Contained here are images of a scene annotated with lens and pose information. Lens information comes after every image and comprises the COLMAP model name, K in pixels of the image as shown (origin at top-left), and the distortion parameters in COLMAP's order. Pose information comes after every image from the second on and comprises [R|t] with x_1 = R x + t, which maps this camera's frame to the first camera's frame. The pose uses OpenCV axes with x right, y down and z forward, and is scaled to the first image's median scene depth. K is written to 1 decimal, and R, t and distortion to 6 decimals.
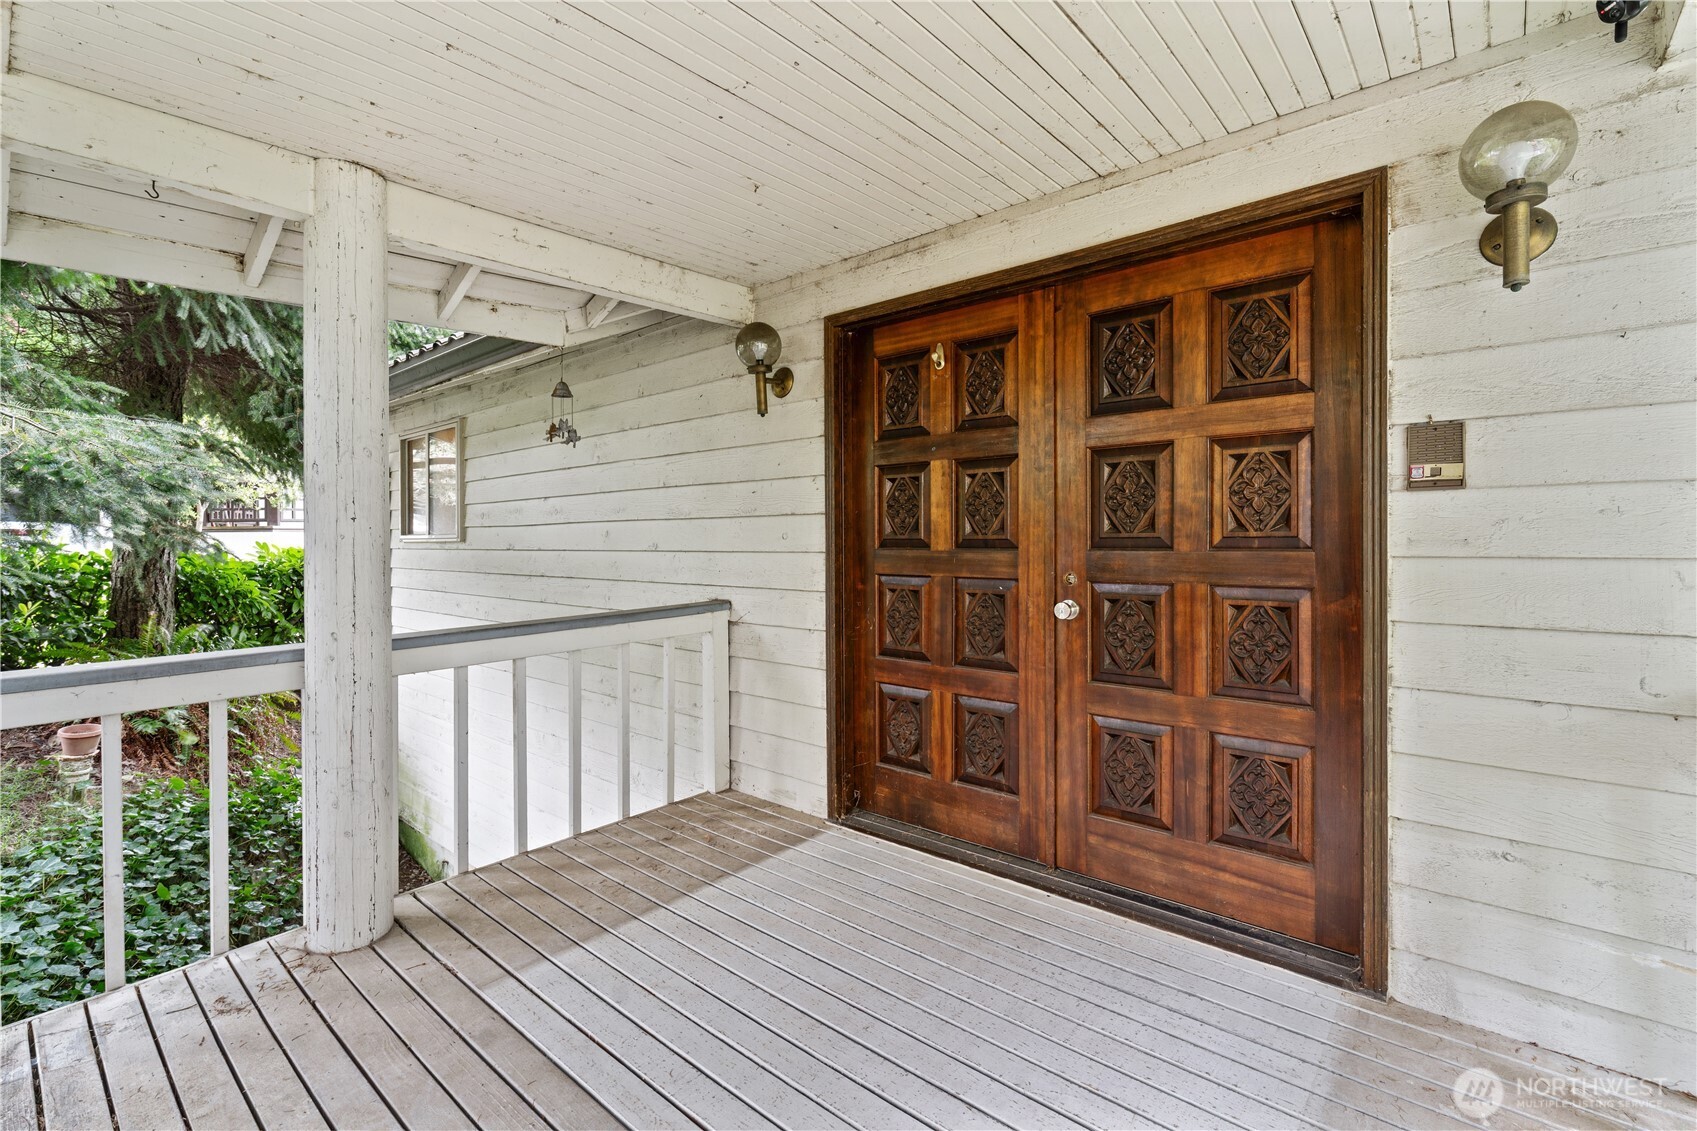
lens RADIAL K [[761.3, 0, 856.2], [0, 761.3, 552.9], [0, 0, 1]] dist [-0.005659, 0.002104]
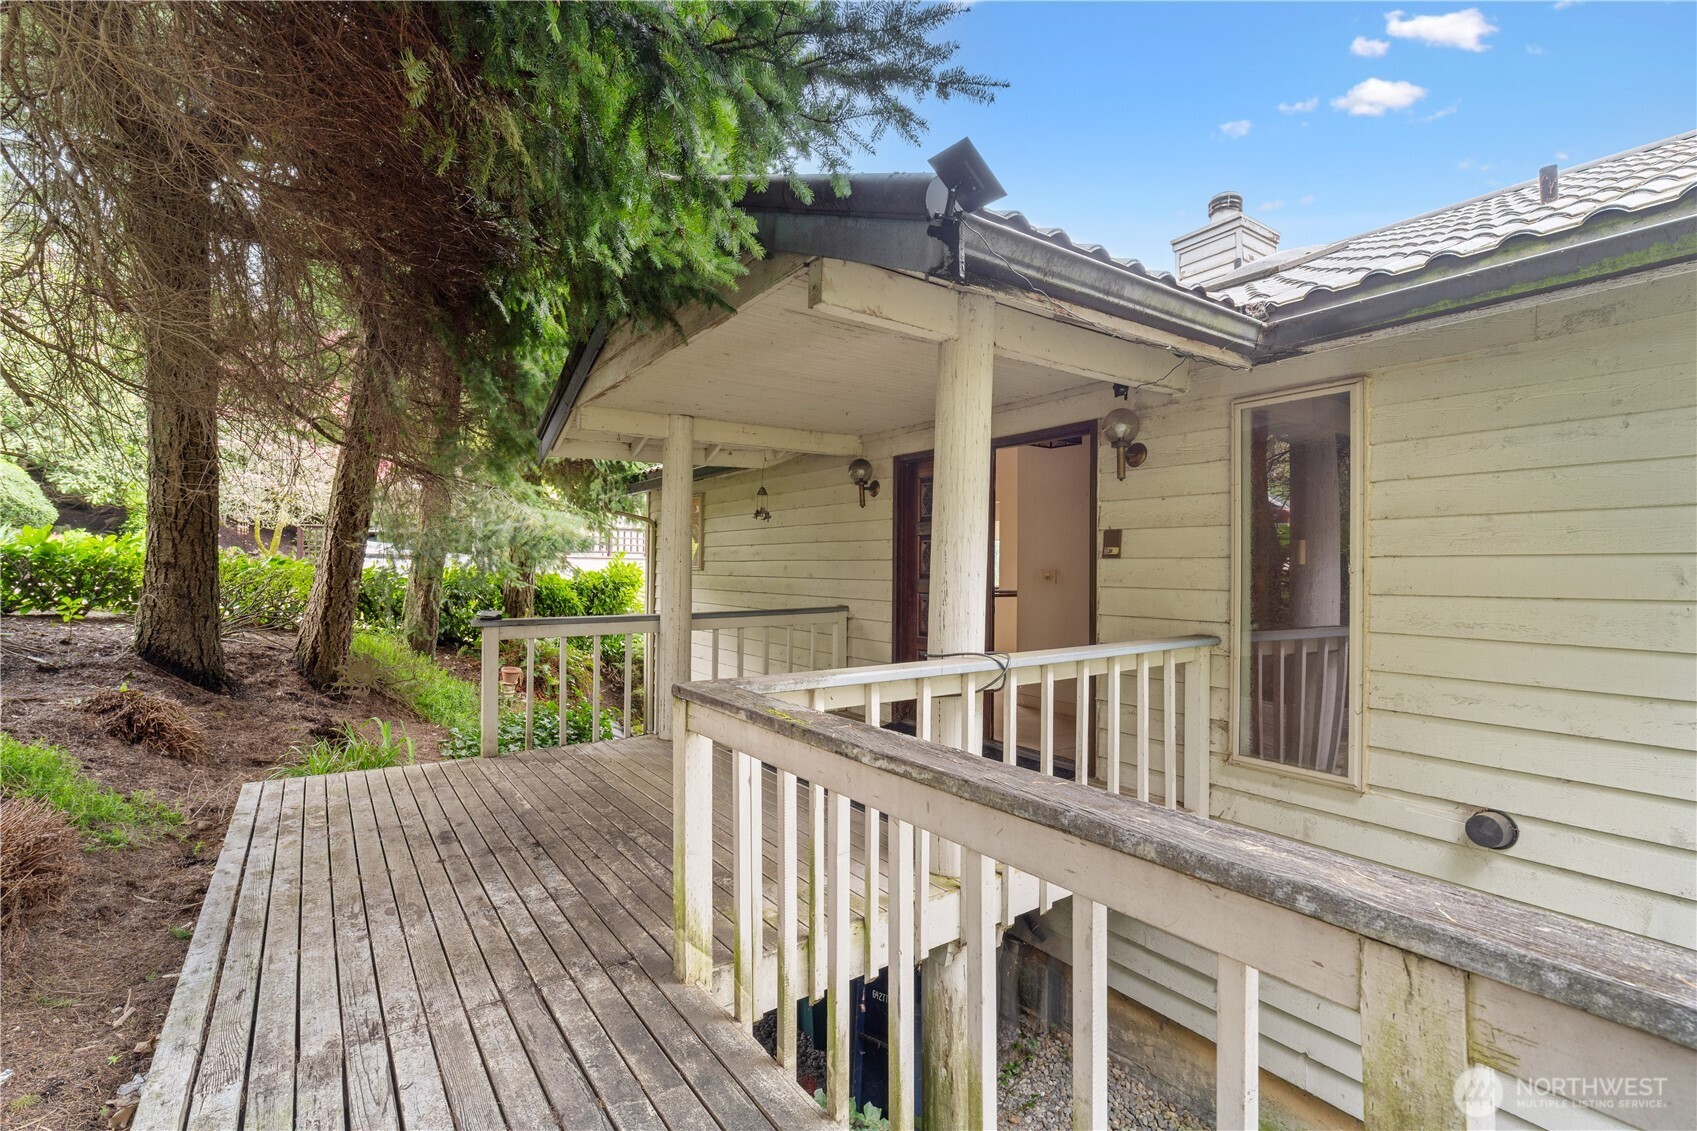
lens RADIAL K [[761.3, 0, 845.6], [0, 761.3, 566.8], [0, 0, 1]] dist [-0.005659, 0.002104]
pose [[0.968228, 0.013821, -0.249688, 0.310078], [-0.018218, 0.999717, -0.015307, -0.003337], [0.249405, 0.019370, 0.968205, -0.834758]]
